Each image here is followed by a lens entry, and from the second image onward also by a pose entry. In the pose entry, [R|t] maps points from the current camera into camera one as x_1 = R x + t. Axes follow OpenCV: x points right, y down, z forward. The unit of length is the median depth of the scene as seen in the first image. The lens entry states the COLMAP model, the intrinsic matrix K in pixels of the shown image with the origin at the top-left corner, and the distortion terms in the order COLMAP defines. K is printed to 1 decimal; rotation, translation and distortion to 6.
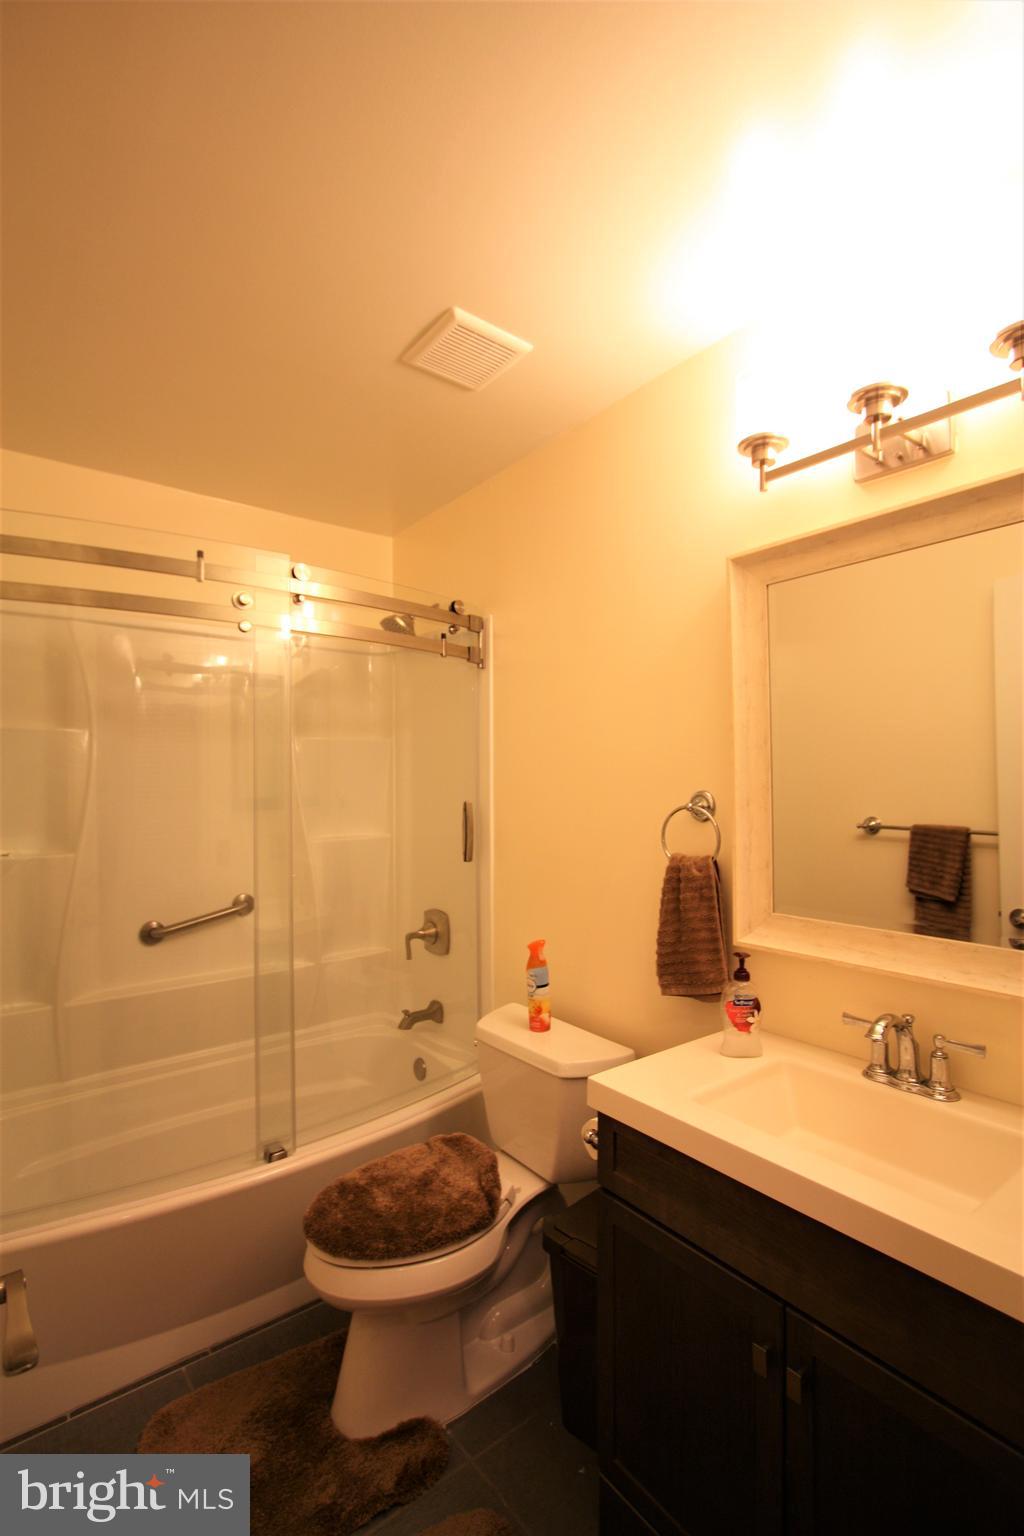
lens RADIAL K [[714.1, 0, 518.3], [0, 714.1, 777.0], [0, 0, 1]] dist [-0.020419, 0.002930]
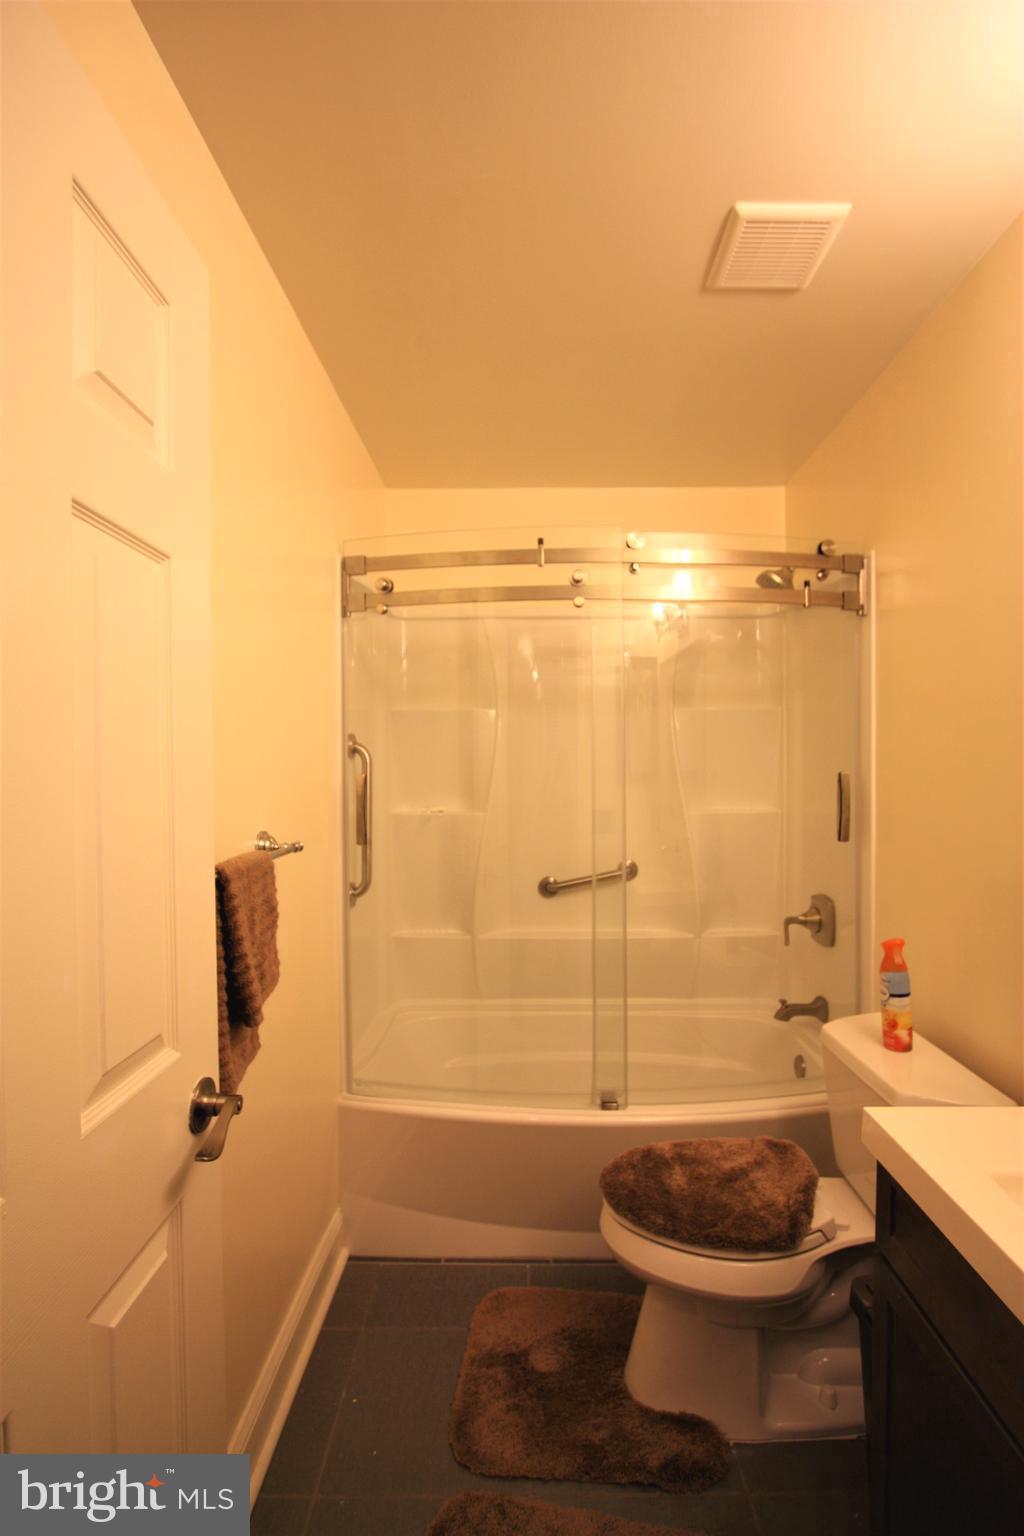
lens RADIAL K [[714.1, 0, 518.3], [0, 714.1, 777.0], [0, 0, 1]] dist [-0.020419, 0.002930]
pose [[0.779720, 0.010689, -0.626037, 0.198279], [0.004962, 0.999717, 0.023248, 0.022165], [0.626109, -0.021234, 0.779447, 0.102287]]
